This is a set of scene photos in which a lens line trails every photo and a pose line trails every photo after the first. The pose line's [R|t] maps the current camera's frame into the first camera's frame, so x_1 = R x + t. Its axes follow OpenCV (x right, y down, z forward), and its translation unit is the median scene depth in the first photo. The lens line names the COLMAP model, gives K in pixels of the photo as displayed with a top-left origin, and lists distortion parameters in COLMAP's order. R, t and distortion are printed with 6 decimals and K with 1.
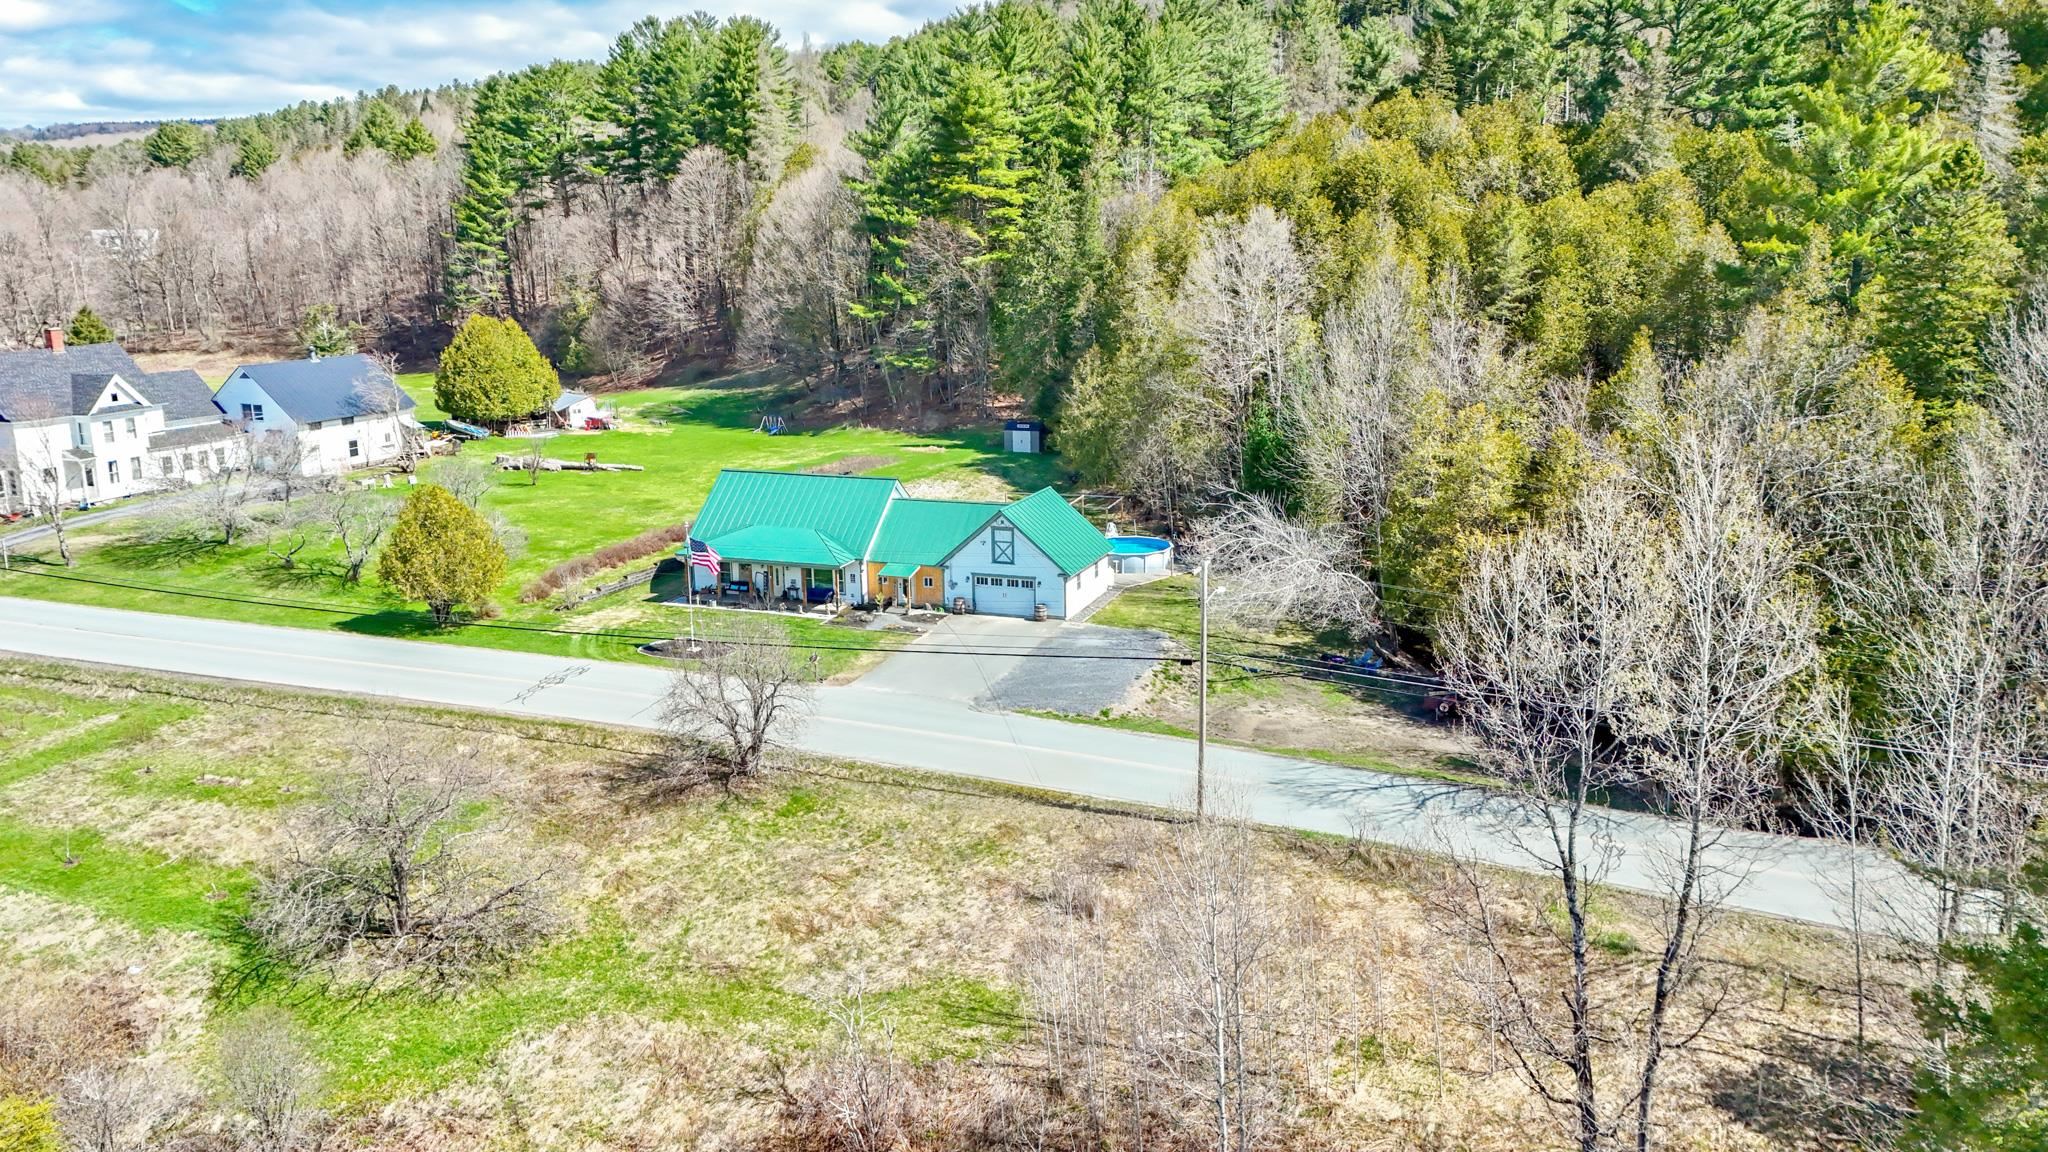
lens RADIAL K [[1719.5, 0, 1024.0], [0, 1719.5, 576.0], [0, 0, 1]] dist [0.102038, -0.072717]
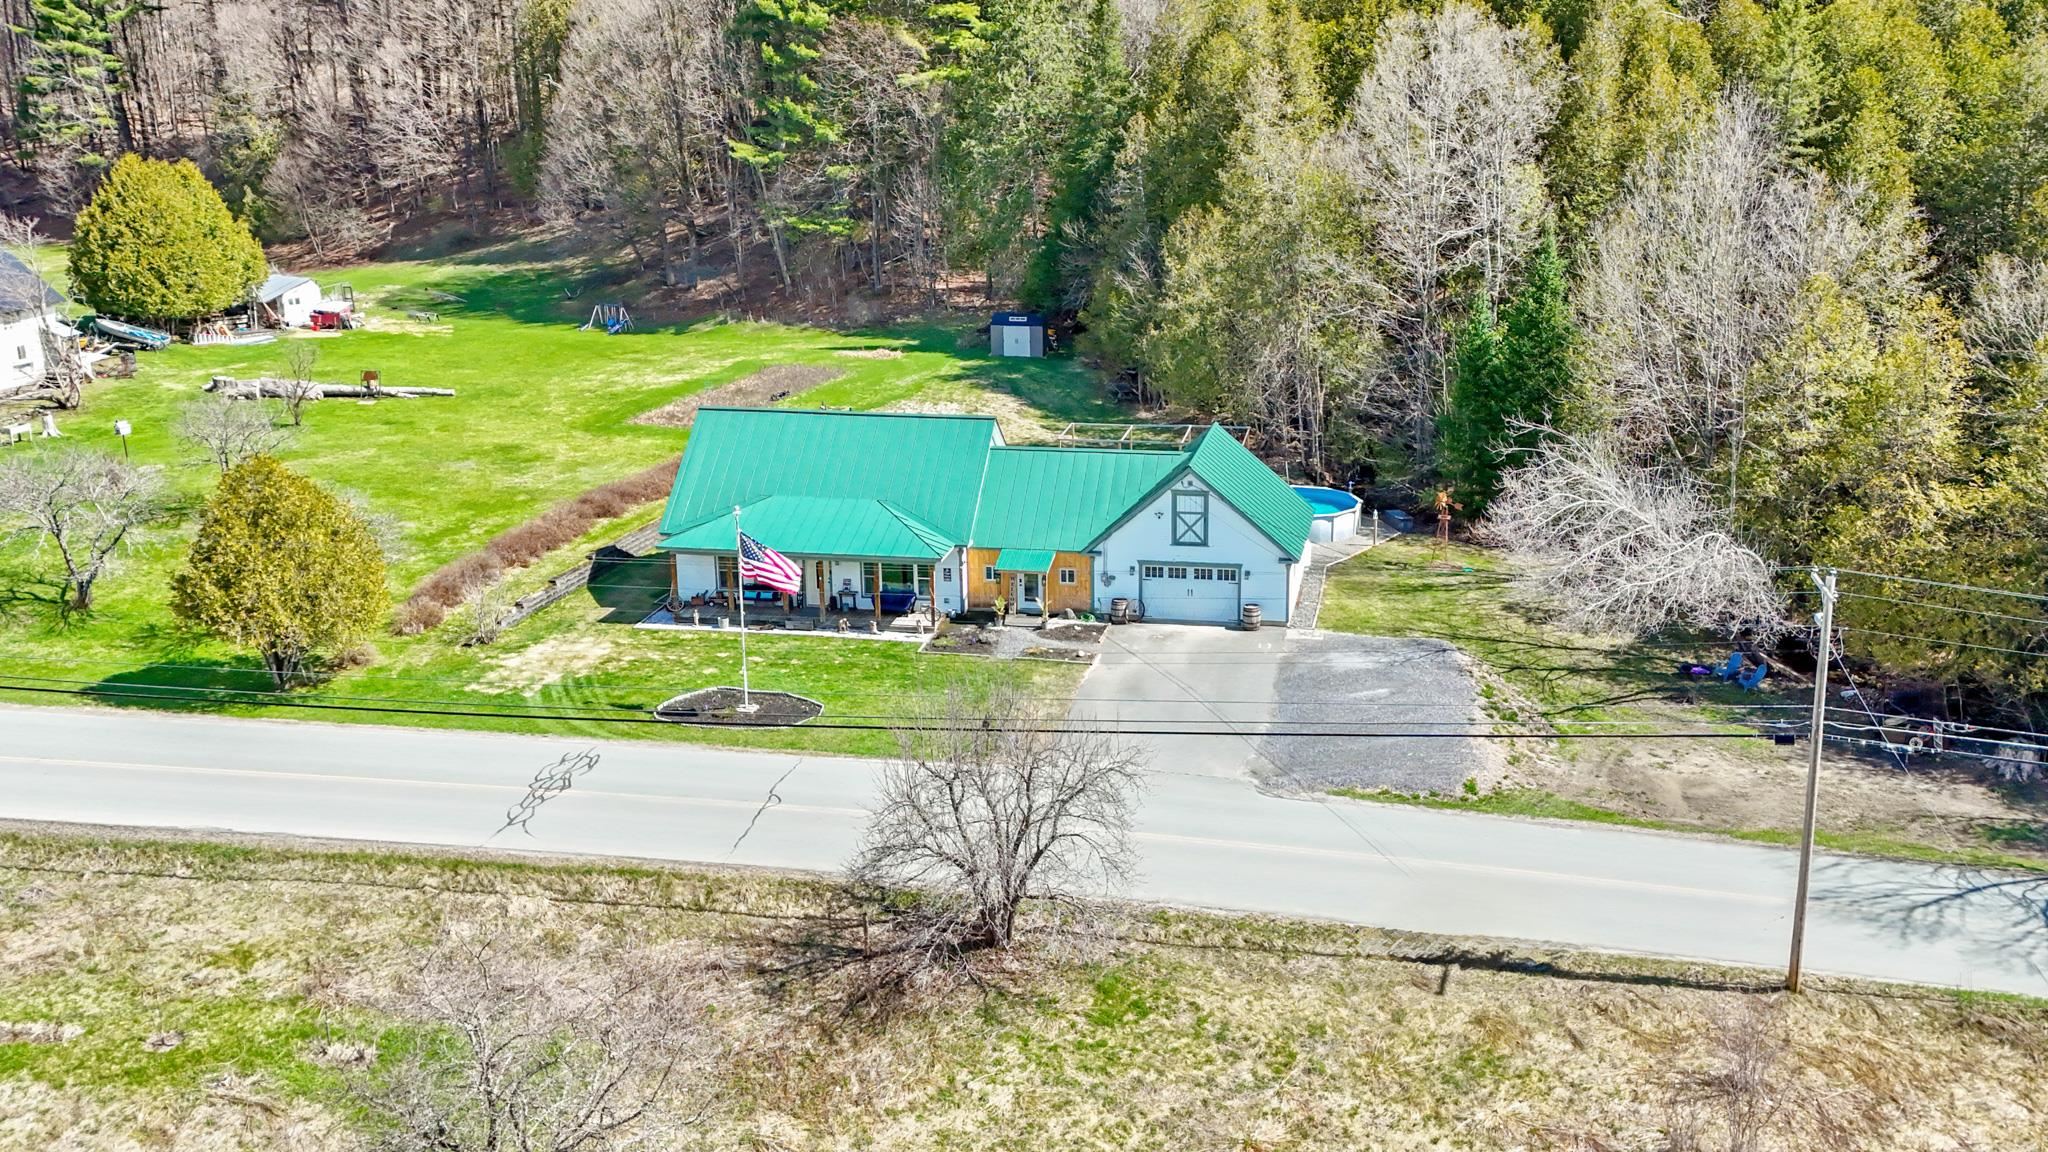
lens RADIAL K [[2109.7, 0, 1201.3], [0, 2109.7, 574.3], [0, 0, 1]] dist [0.073734, -0.033039]
pose [[0.973317, -0.043526, 0.225299, -0.127635], [0.032707, 0.998136, 0.051533, -0.025245], [-0.227122, -0.042789, 0.972926, 0.139832]]
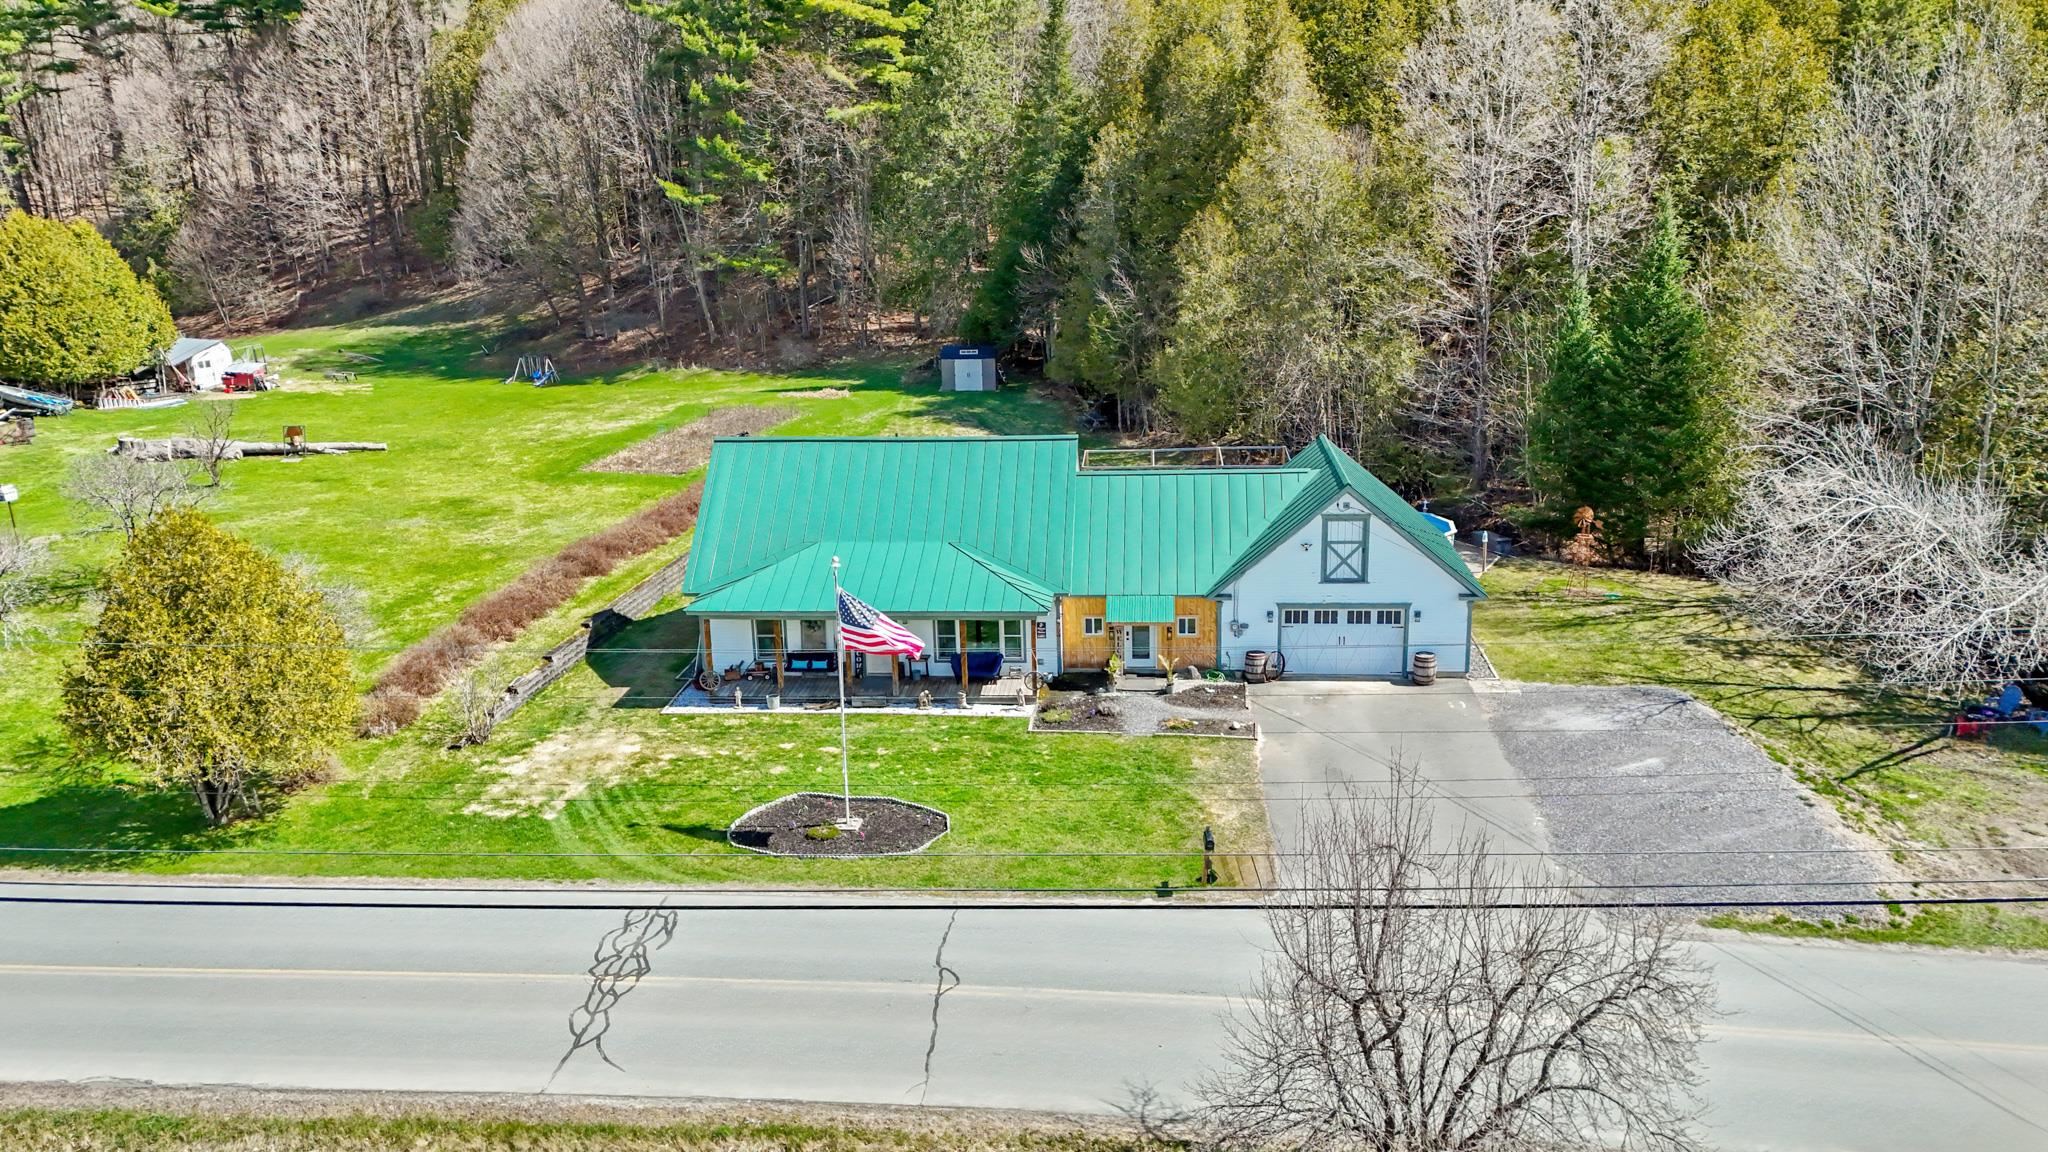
lens RADIAL K [[1719.5, 0, 1024.0], [0, 1719.5, 576.0], [0, 0, 1]] dist [0.102038, -0.072717]
pose [[0.962084, -0.079262, 0.260984, -0.165801], [0.070914, 0.996628, 0.041267, -0.025700], [-0.263375, -0.021195, 0.964461, 0.339190]]
